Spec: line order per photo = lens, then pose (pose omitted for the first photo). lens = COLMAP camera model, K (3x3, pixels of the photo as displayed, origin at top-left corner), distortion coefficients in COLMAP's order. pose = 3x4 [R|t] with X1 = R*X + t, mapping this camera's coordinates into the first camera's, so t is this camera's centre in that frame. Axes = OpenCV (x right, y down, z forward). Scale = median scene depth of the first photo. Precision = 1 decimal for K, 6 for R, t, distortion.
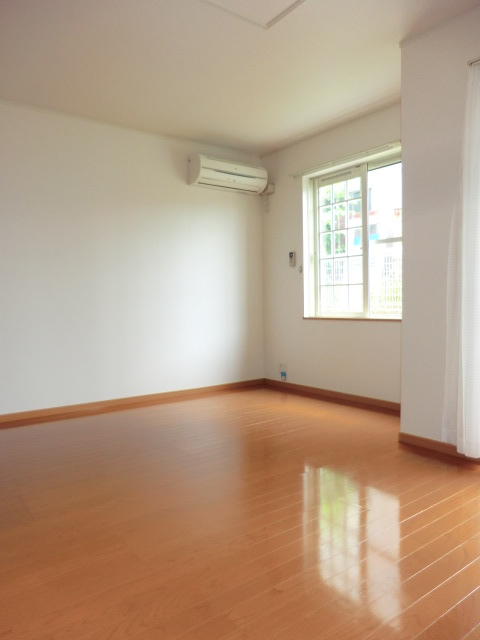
lens RADIAL K [[473.9, 0, 240.0], [0, 473.9, 320.0], [0, 0, 1]] dist [-0.096089, 0.107975]
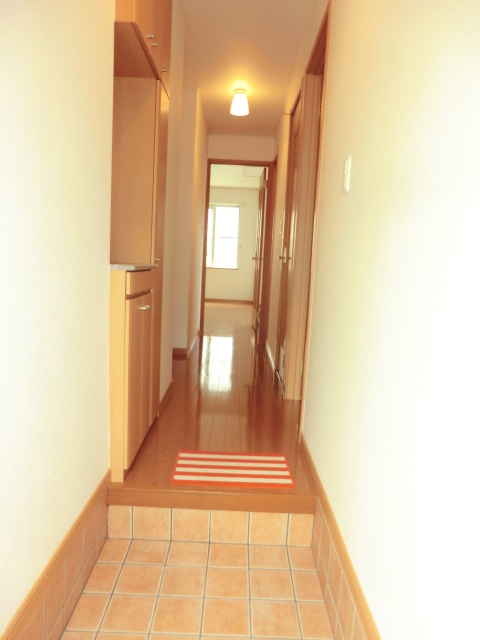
lens RADIAL K [[473.9, 0, 240.0], [0, 473.9, 320.0], [0, 0, 1]] dist [-0.096089, 0.107975]
pose [[0.605554, -0.052394, 0.794078, -1.526911], [-0.018770, 0.996612, 0.080072, 0.061384], [-0.795583, -0.063393, 0.602519, -0.546403]]
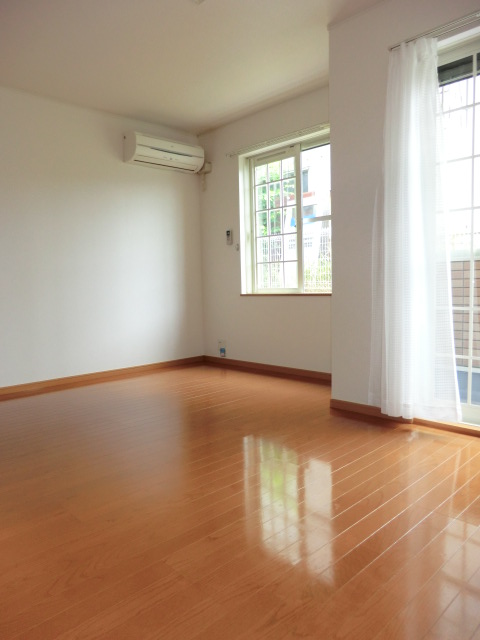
lens RADIAL K [[473.9, 0, 240.0], [0, 473.9, 320.0], [0, 0, 1]] dist [-0.096089, 0.107975]
pose [[0.992618, -0.018627, 0.119844, 0.008853], [0.014498, 0.999274, 0.035231, 0.015022], [-0.120413, -0.033233, 0.992167, -0.020628]]
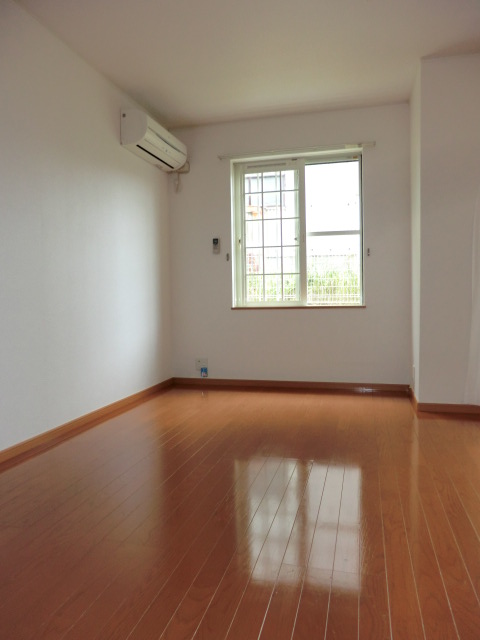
lens RADIAL K [[473.9, 0, 240.0], [0, 473.9, 320.0], [0, 0, 1]] dist [-0.096089, 0.107975]
pose [[0.793102, -0.022650, 0.608667, -0.473553], [0.027755, 0.999614, 0.001033, 0.020525], [-0.608456, 0.016075, 0.793425, 0.256494]]
